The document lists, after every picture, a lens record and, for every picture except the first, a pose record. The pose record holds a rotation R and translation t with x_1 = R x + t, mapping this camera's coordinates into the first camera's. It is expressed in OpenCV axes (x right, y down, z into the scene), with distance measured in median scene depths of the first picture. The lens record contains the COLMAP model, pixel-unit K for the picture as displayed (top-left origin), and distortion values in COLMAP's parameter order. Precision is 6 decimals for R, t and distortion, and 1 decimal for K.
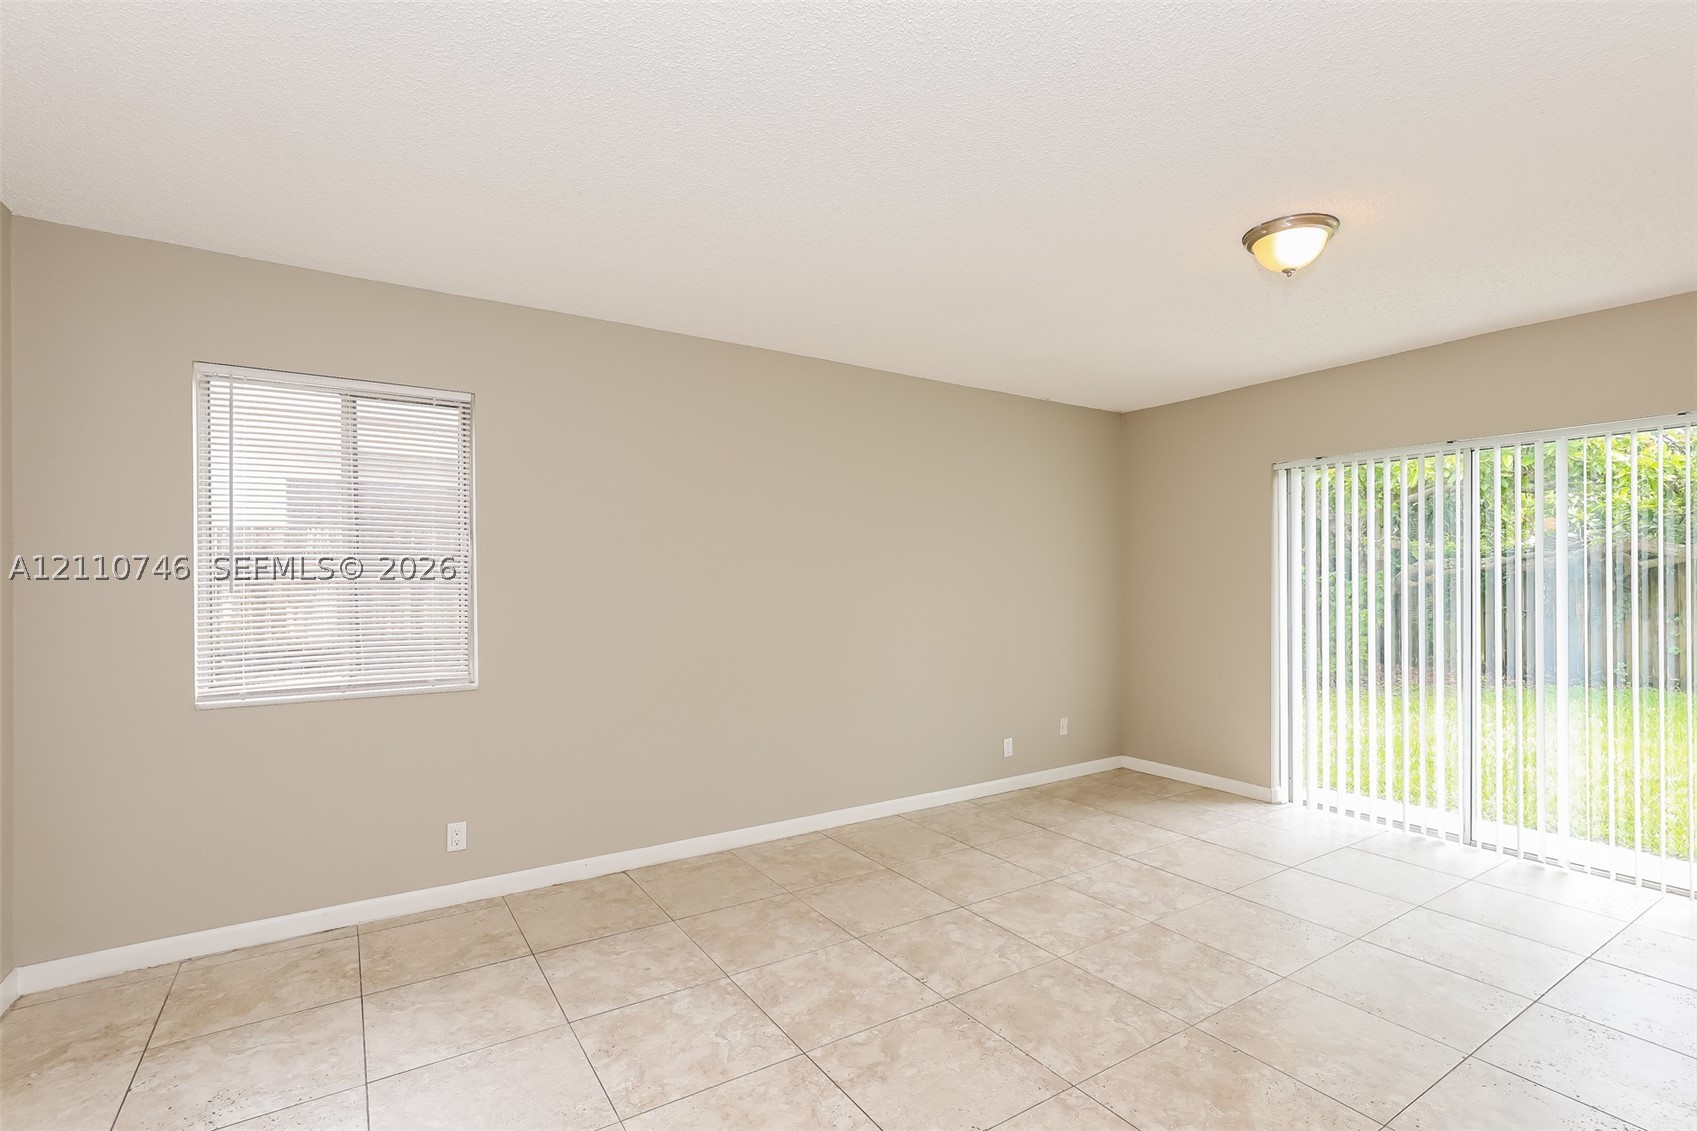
lens RADIAL K [[775.6, 0, 847.5], [0, 775.6, 573.7], [0, 0, 1]] dist [0.004459, 0.001052]
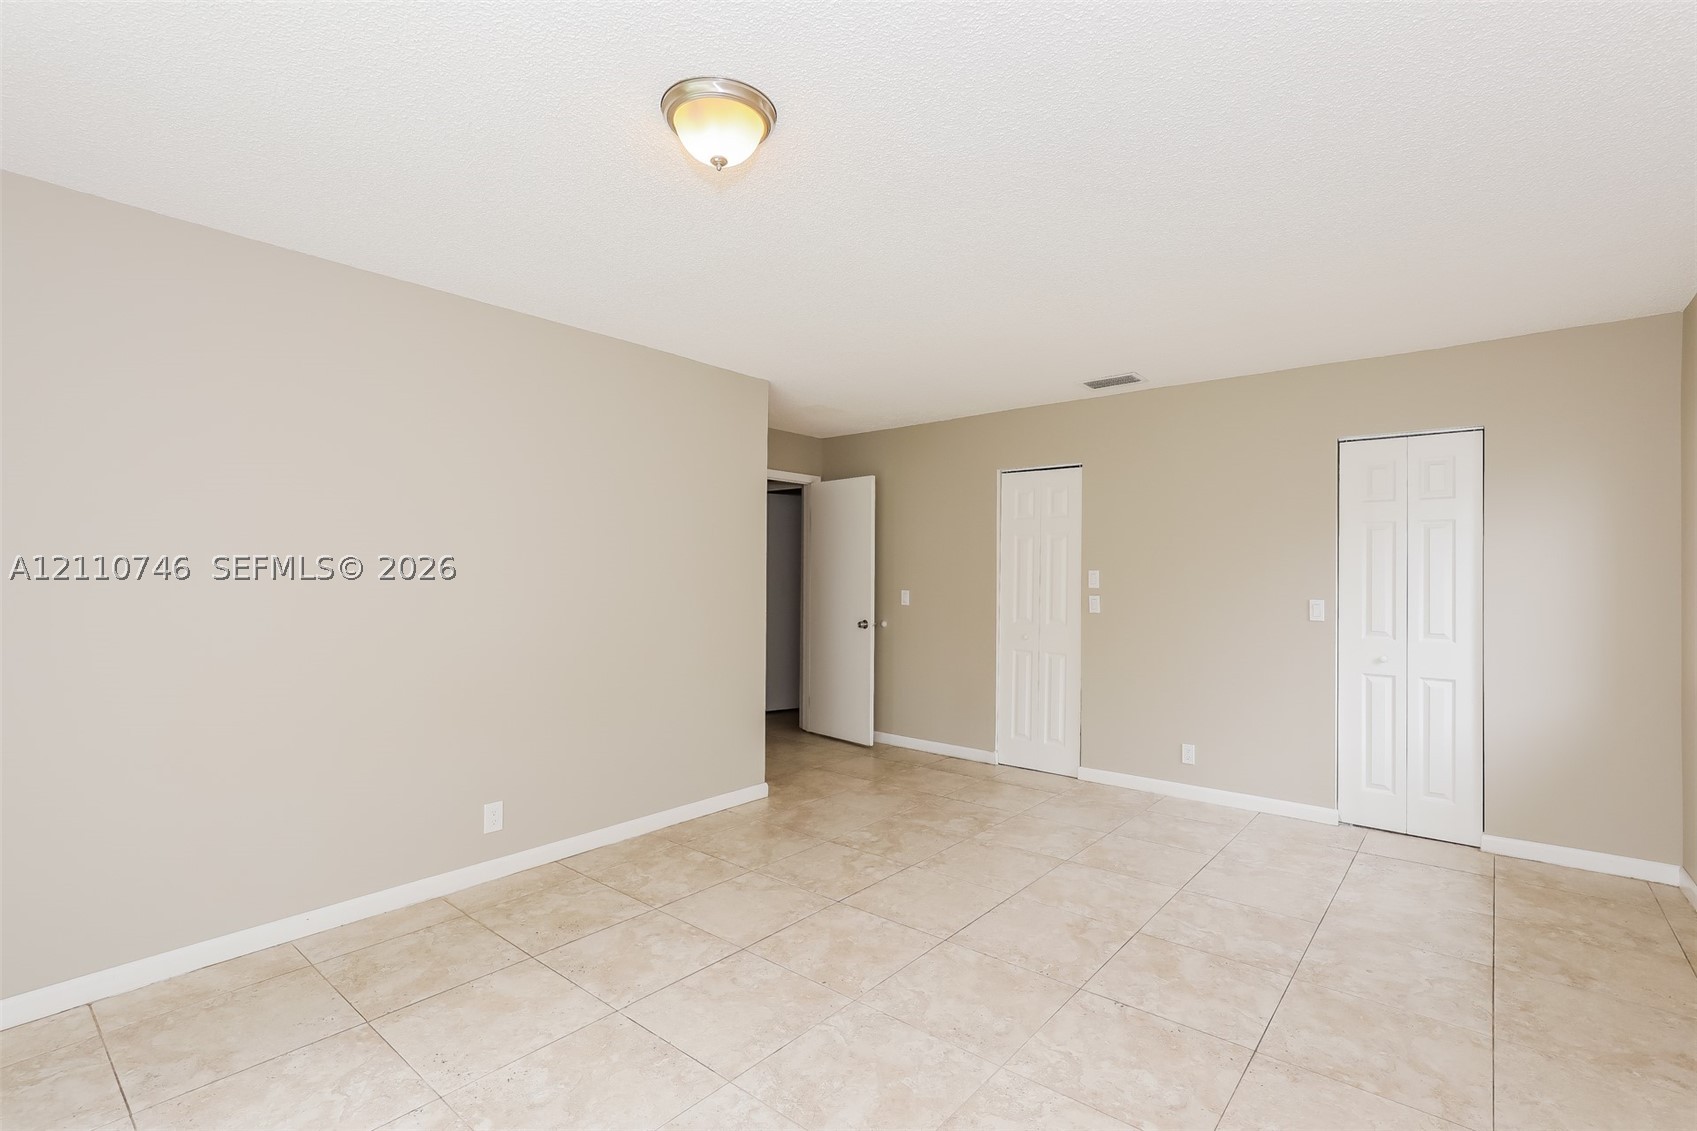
lens RADIAL K [[775.6, 0, 846.8], [0, 775.6, 572.5], [0, 0, 1]] dist [0.004459, 0.001052]
pose [[-0.955139, -0.007165, -0.296072, 0.716313], [-0.003054, 0.999892, -0.014345, 0.020012], [0.296143, -0.012797, -0.955058, 1.868918]]
